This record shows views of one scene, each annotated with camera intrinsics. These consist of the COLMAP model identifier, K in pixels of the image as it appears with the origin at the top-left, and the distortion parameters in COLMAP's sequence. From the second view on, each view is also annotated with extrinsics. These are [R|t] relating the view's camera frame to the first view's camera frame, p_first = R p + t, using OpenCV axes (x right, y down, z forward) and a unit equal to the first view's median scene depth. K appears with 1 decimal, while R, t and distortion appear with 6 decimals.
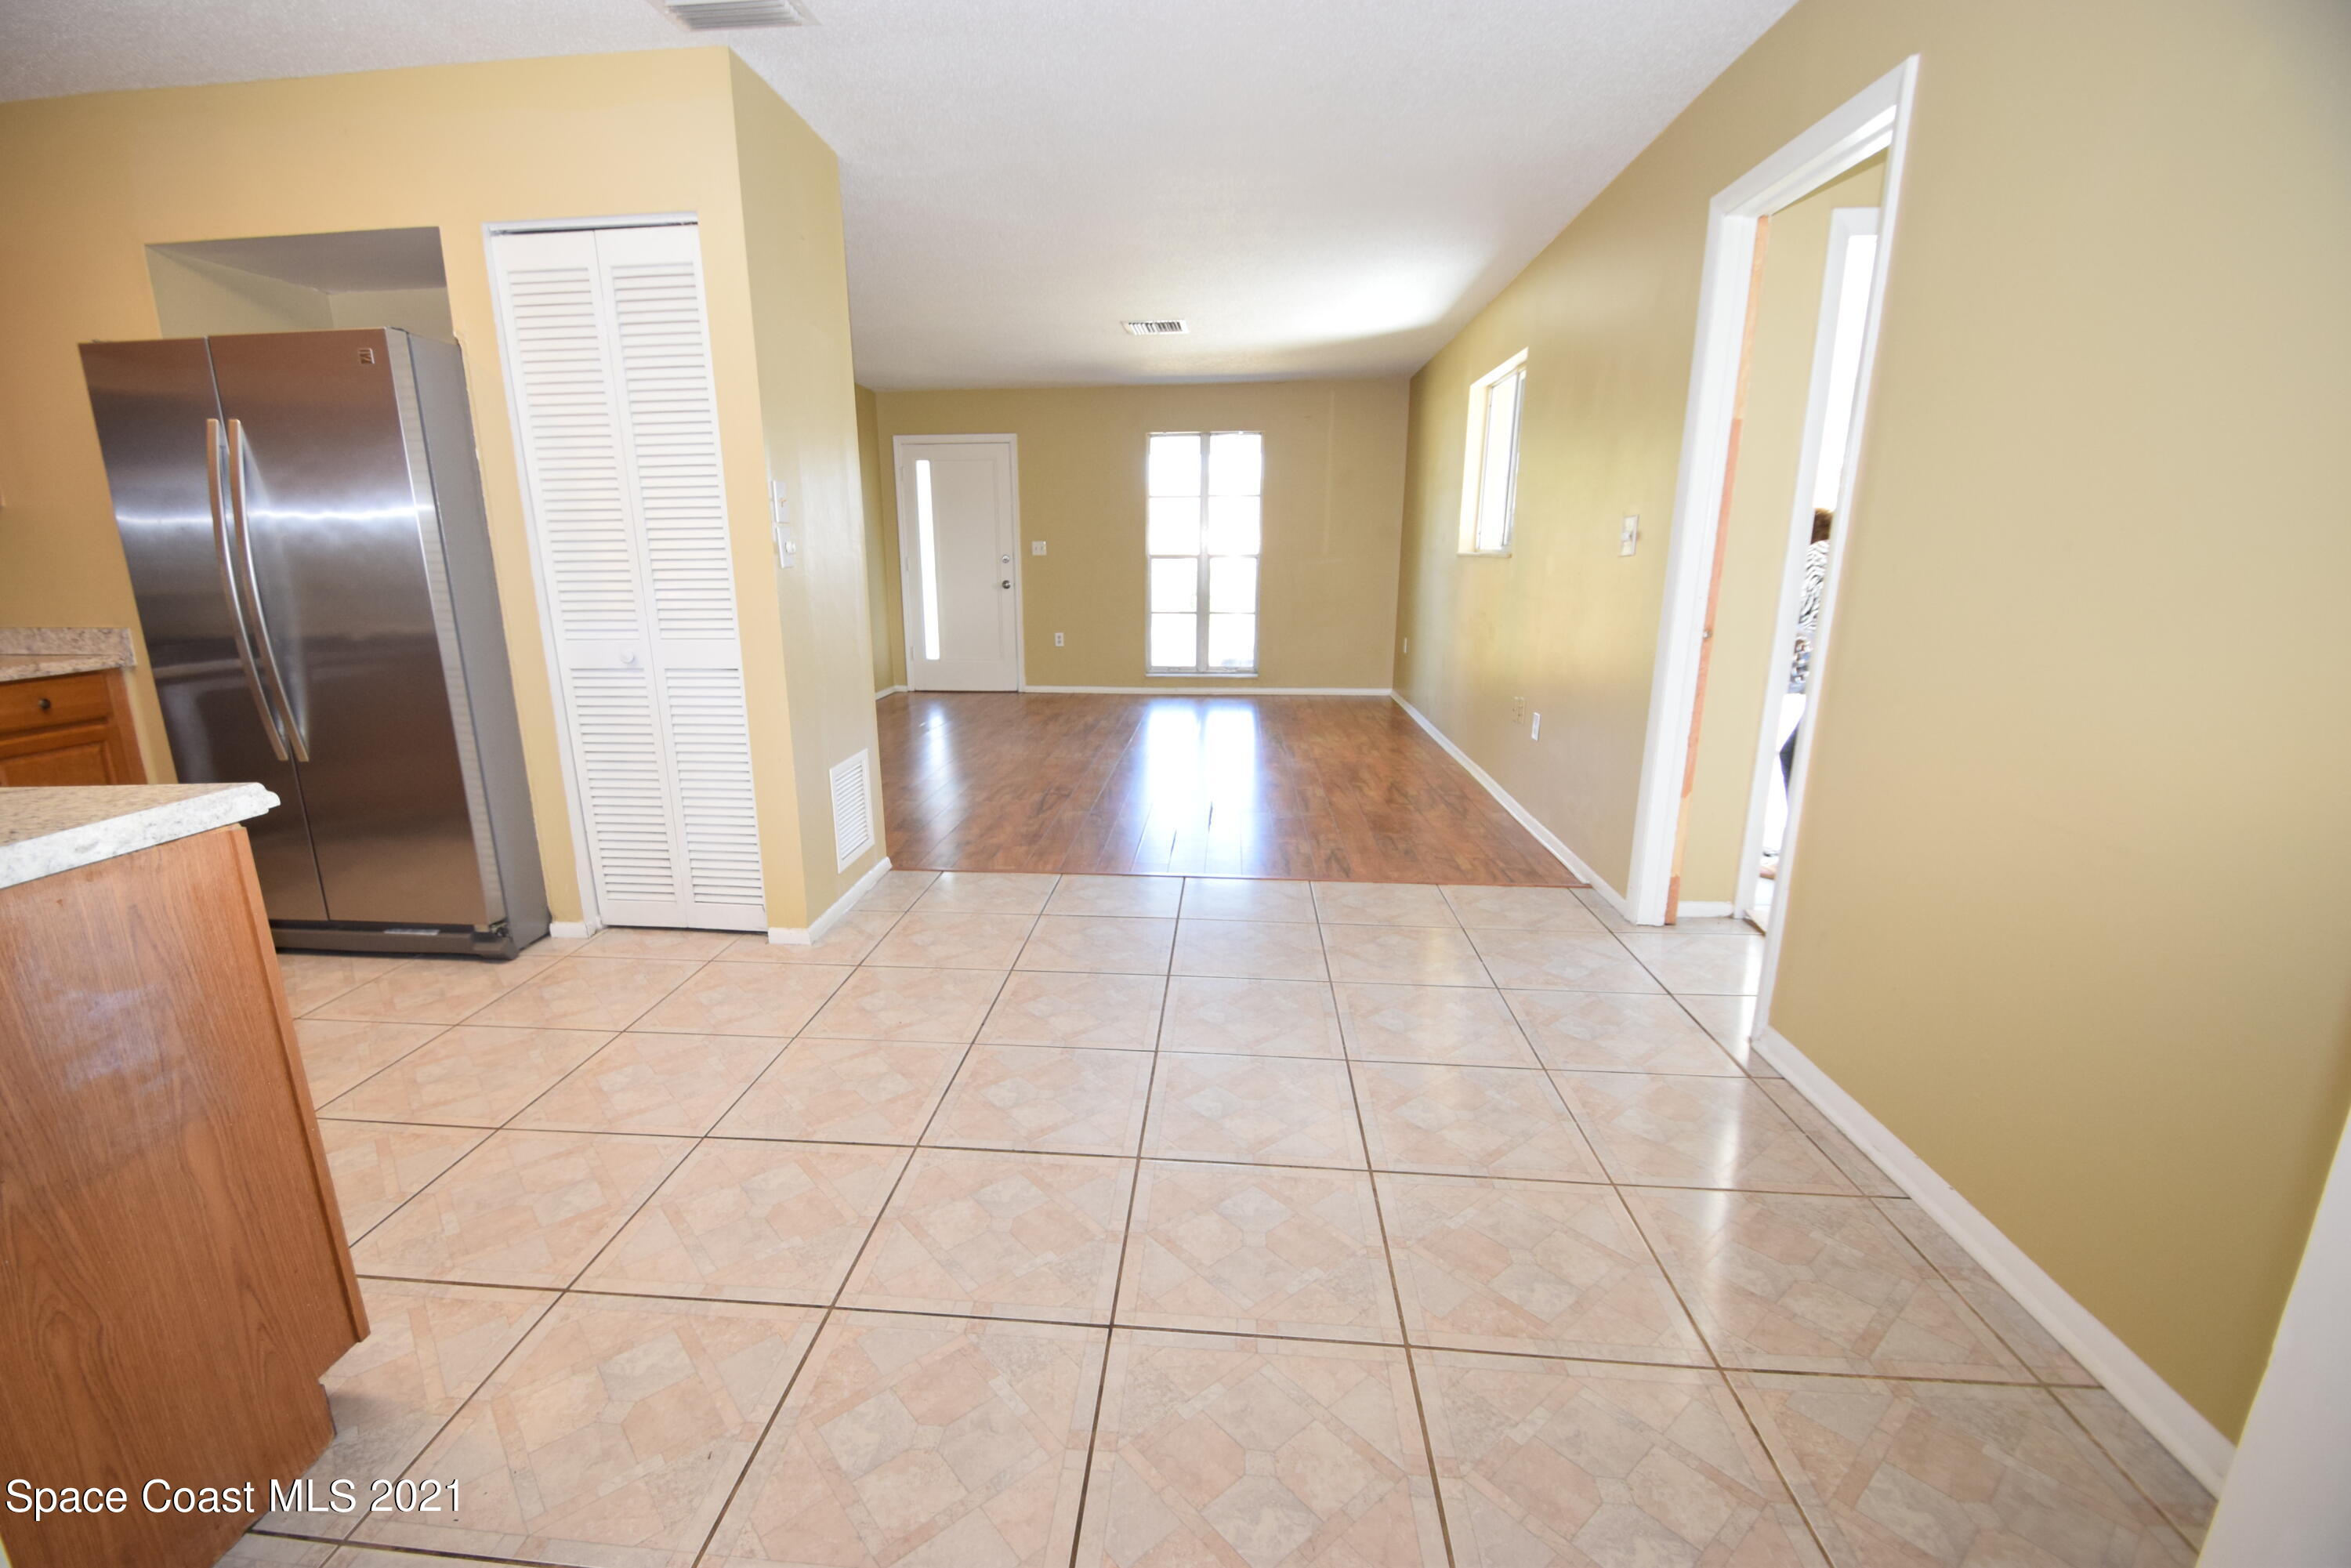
lens RADIAL K [[1028.1, 0, 1133.4], [0, 1028.1, 807.3], [0, 0, 1]] dist [0.010961, -0.015188]
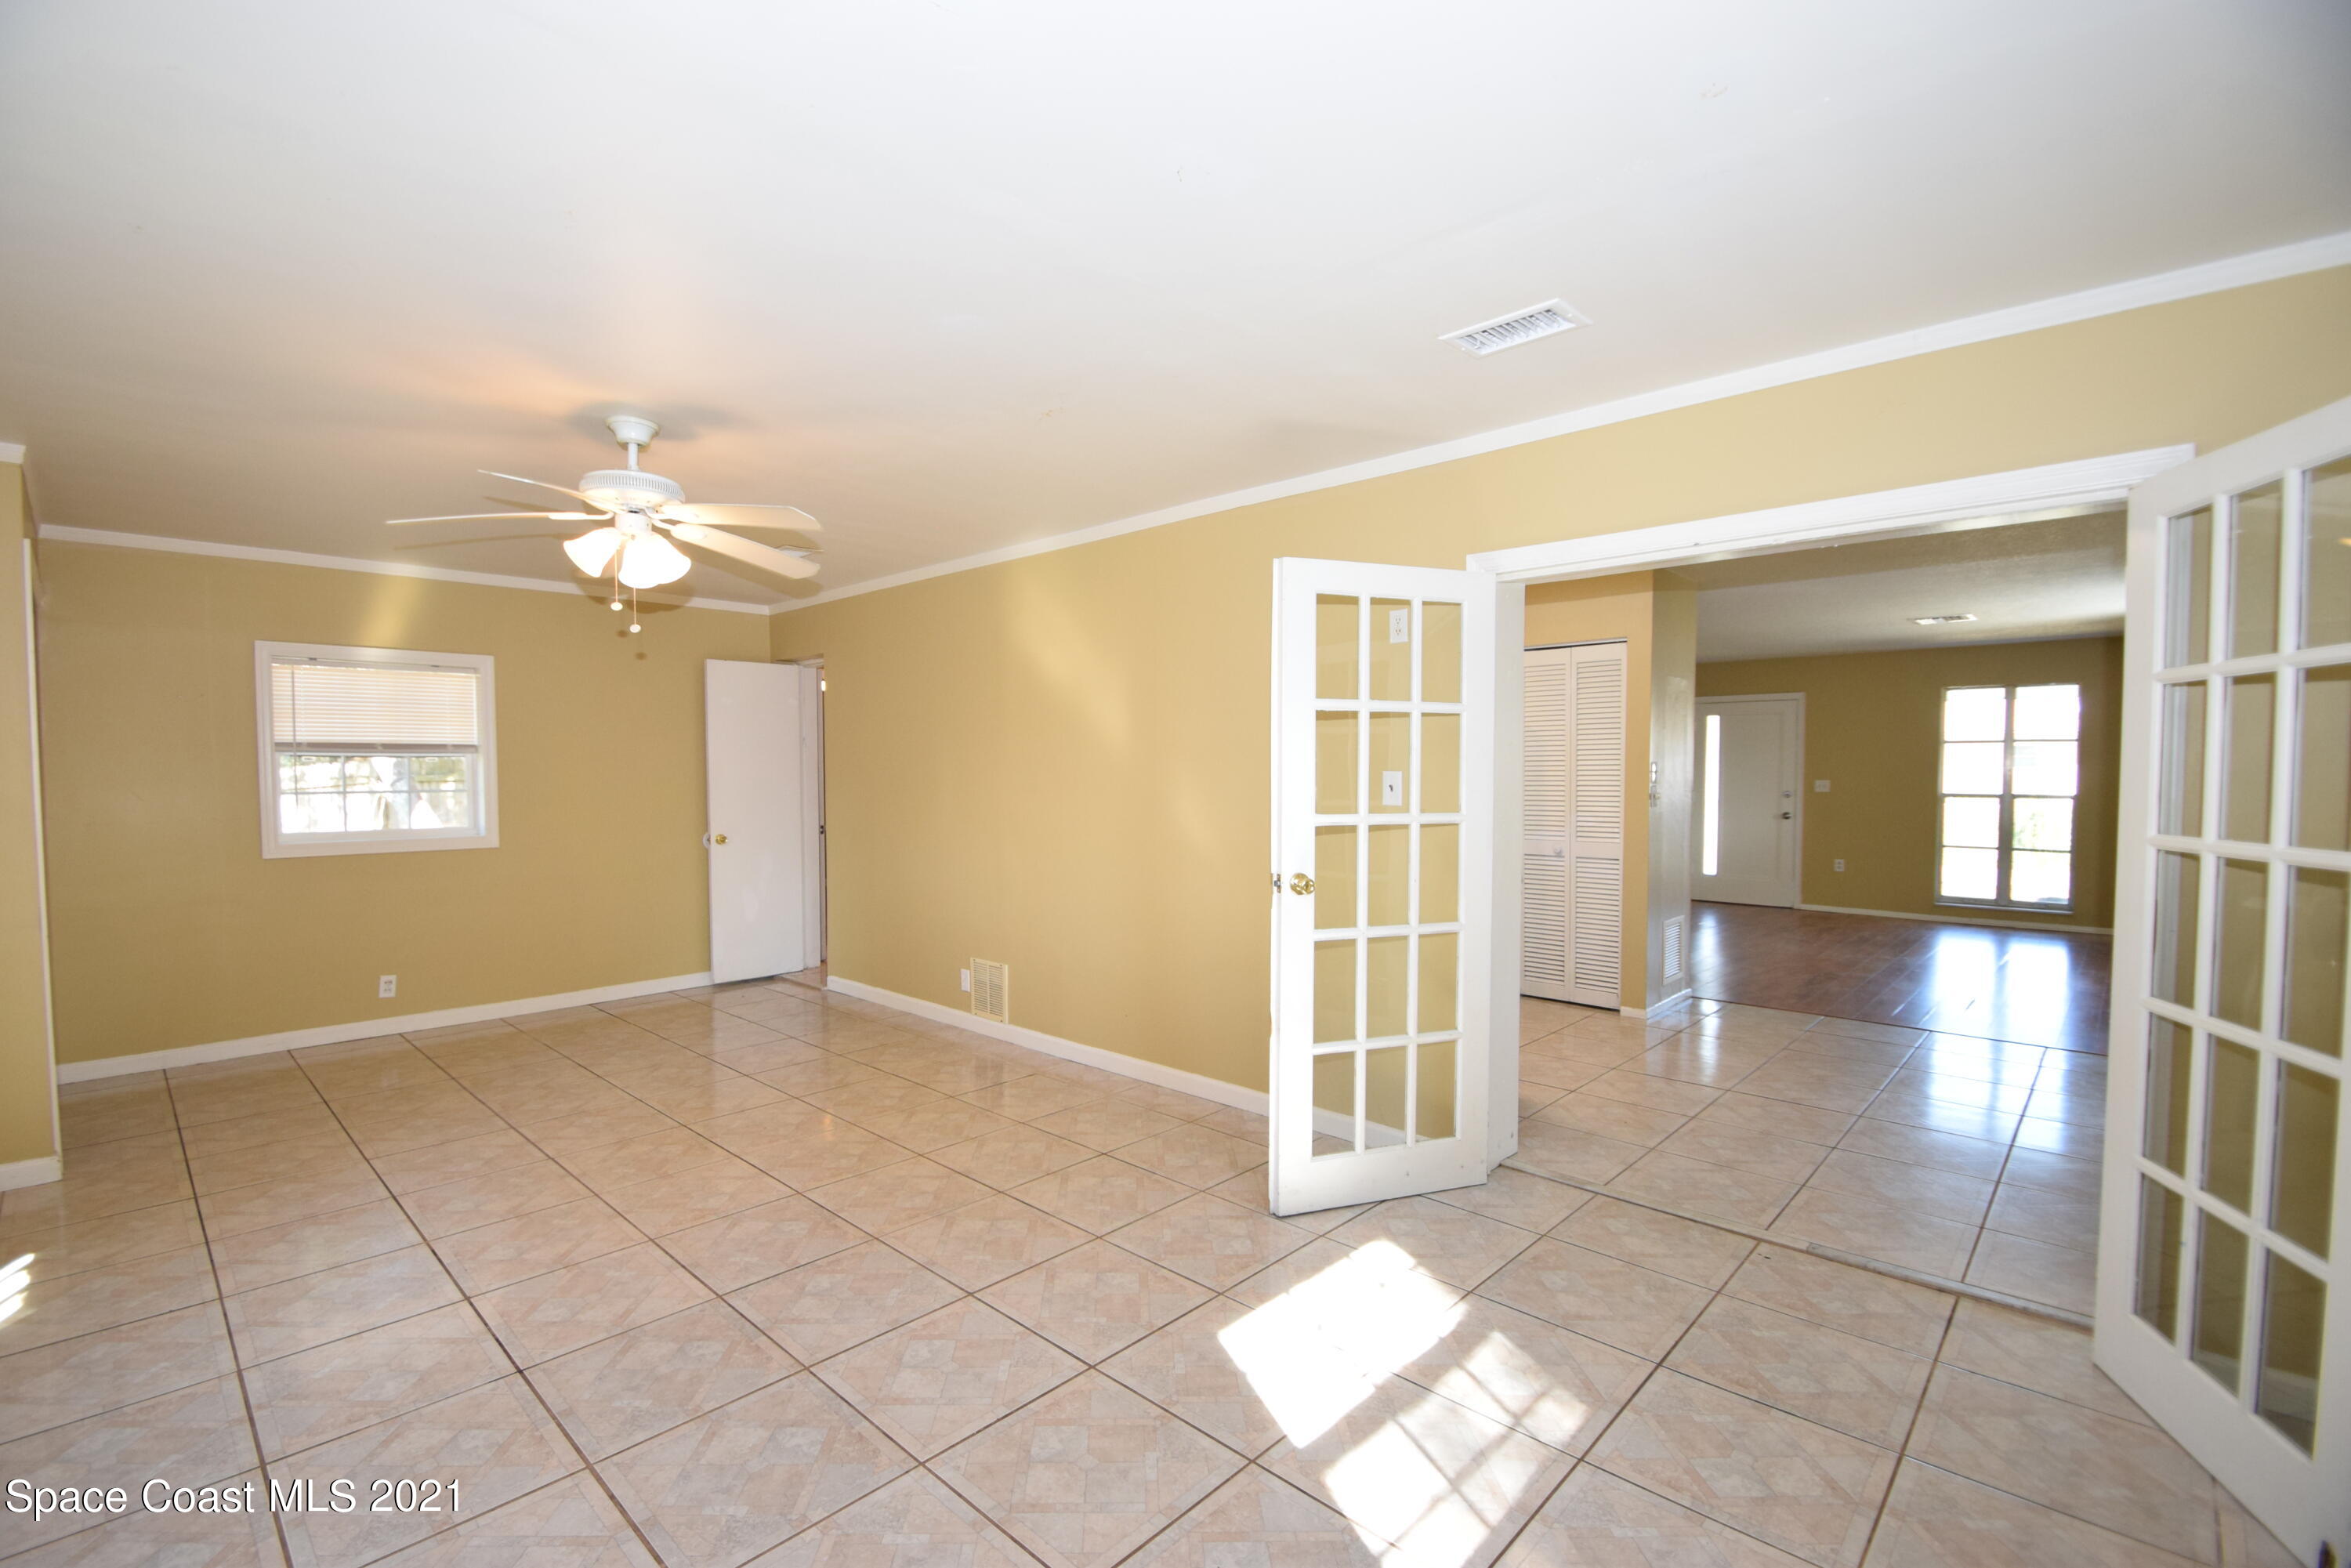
lens RADIAL K [[1028.1, 0, 1133.4], [0, 1028.1, 807.3], [0, 0, 1]] dist [0.010961, -0.015188]
pose [[0.777352, 0.029648, -0.628367, 0.052551], [-0.159669, 0.975476, -0.151502, 0.106274], [0.608465, 0.218101, 0.763021, -0.527058]]
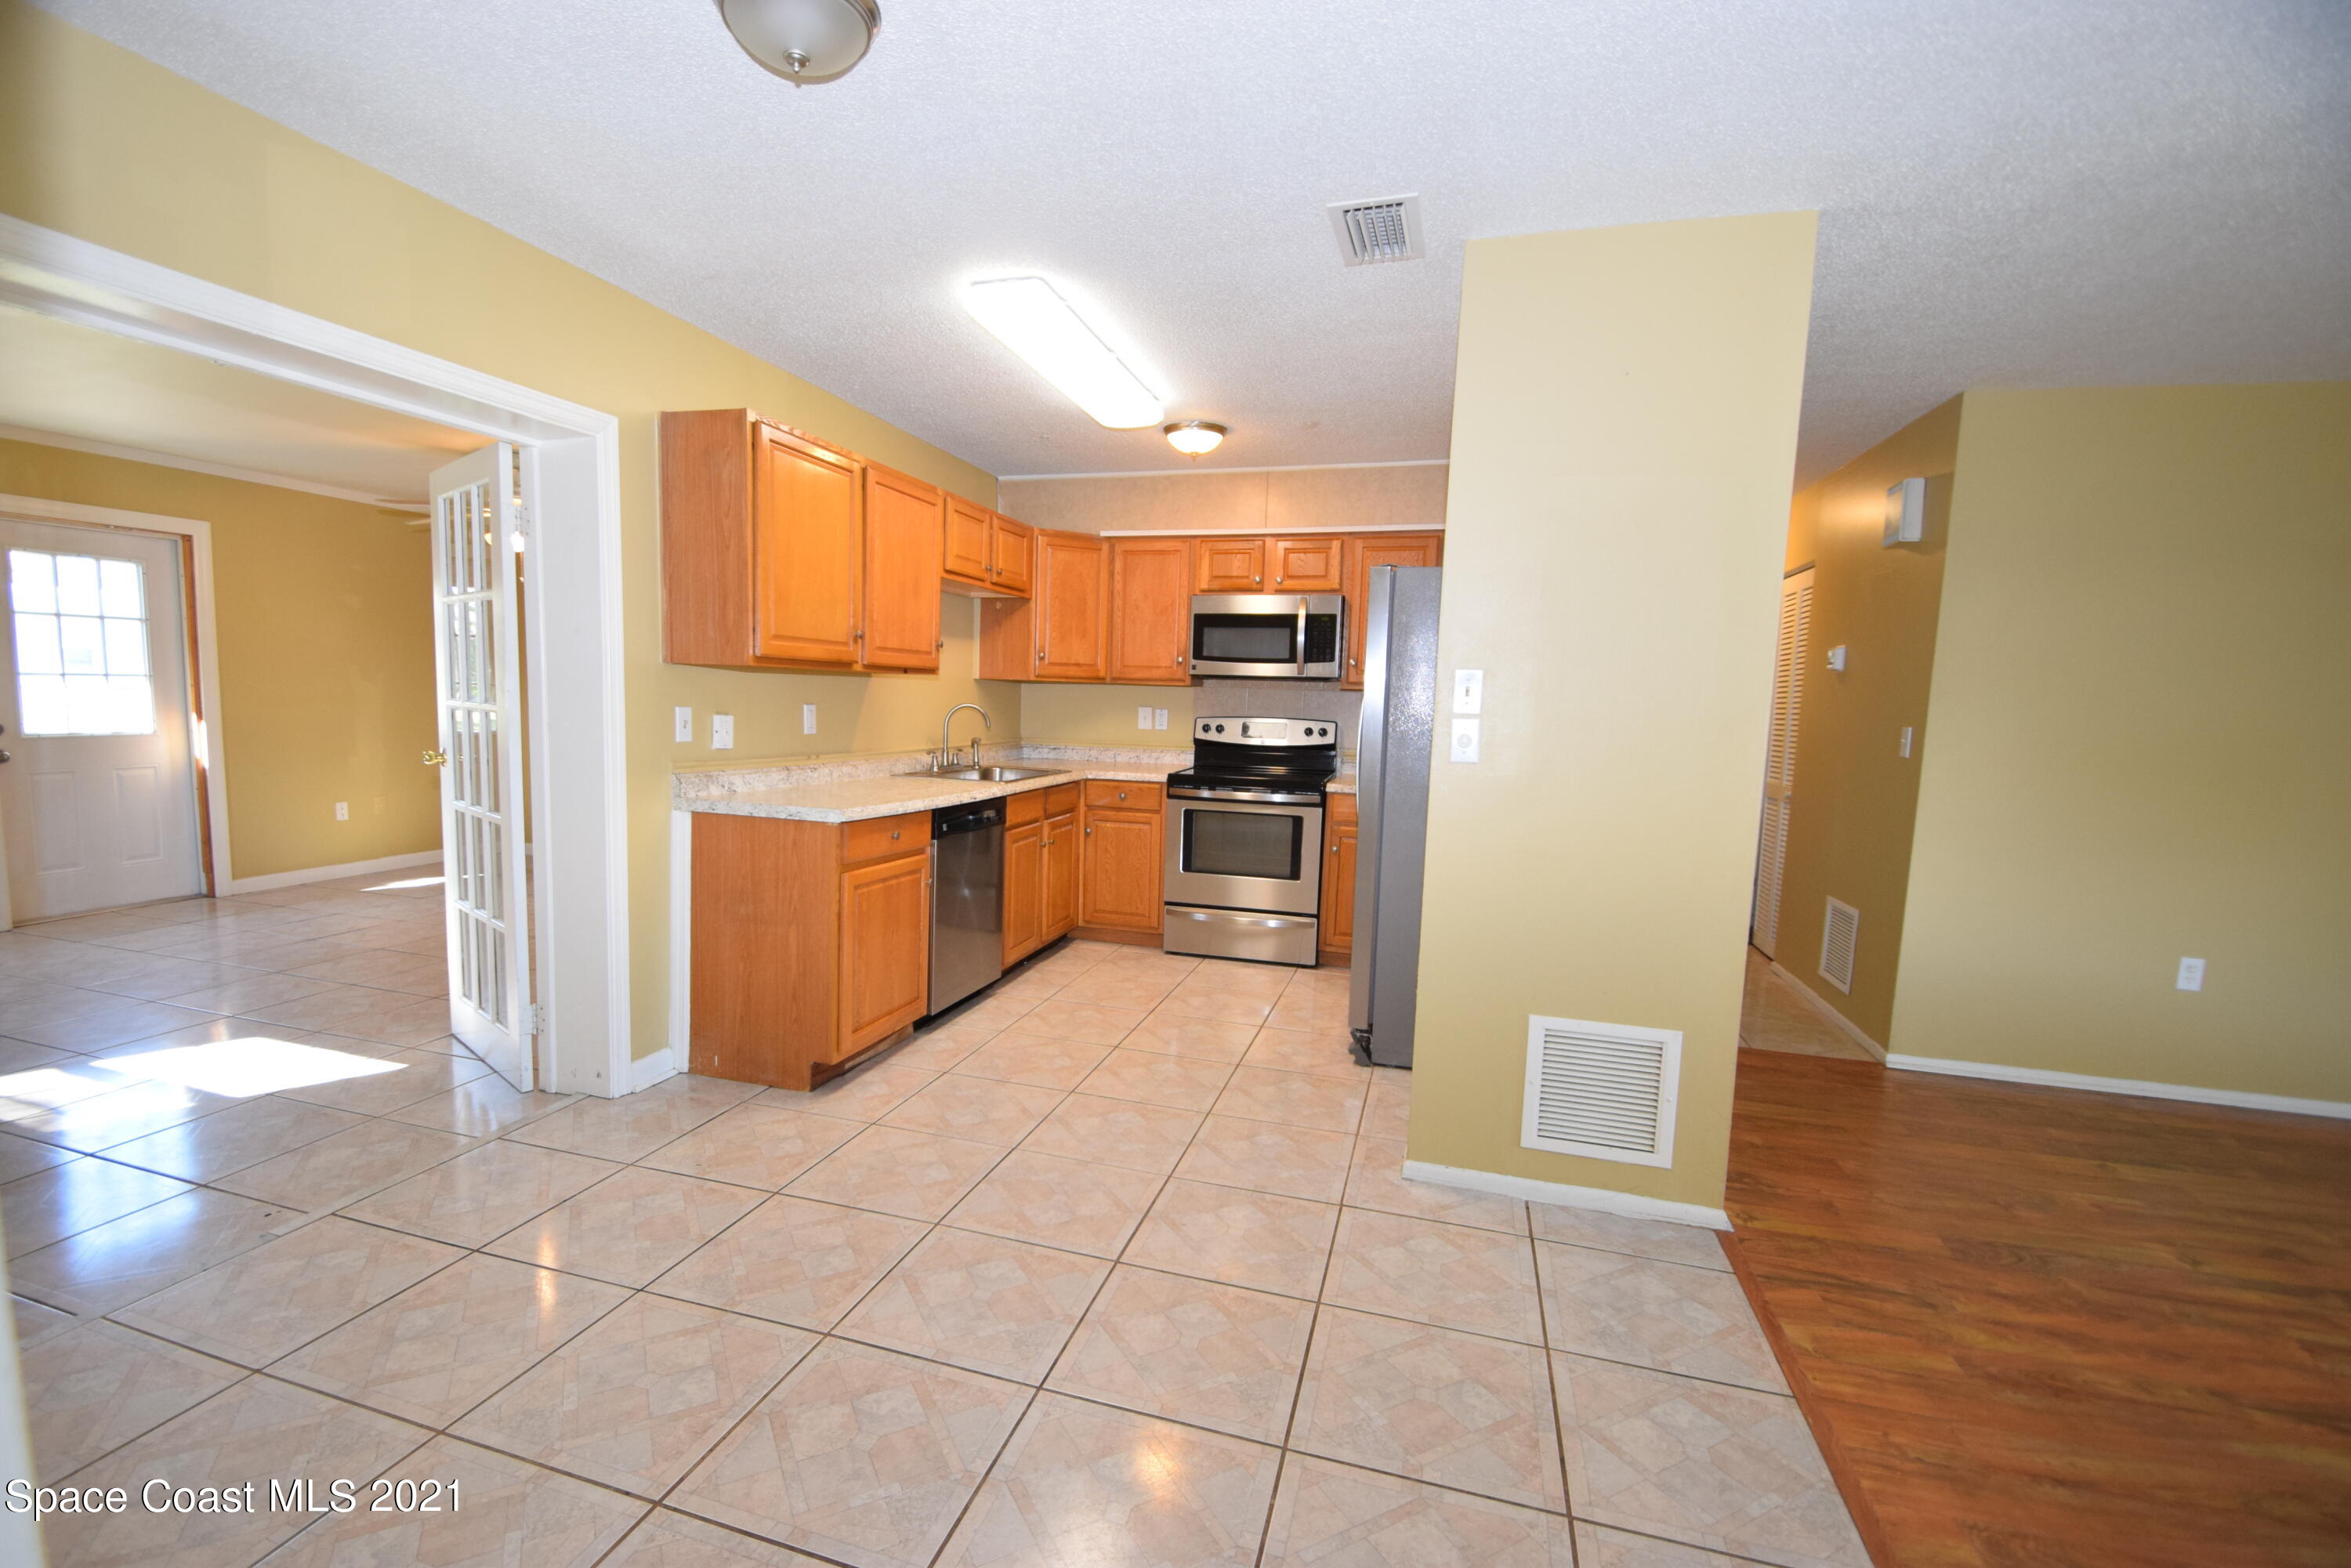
lens RADIAL K [[1028.1, 0, 1133.4], [0, 1028.1, 807.3], [0, 0, 1]] dist [0.010961, -0.015188]
pose [[-0.203083, 0.108886, -0.973088, 0.314252], [-0.270030, 0.949032, 0.162550, -0.140823], [0.941191, 0.295774, -0.163330, 0.473367]]
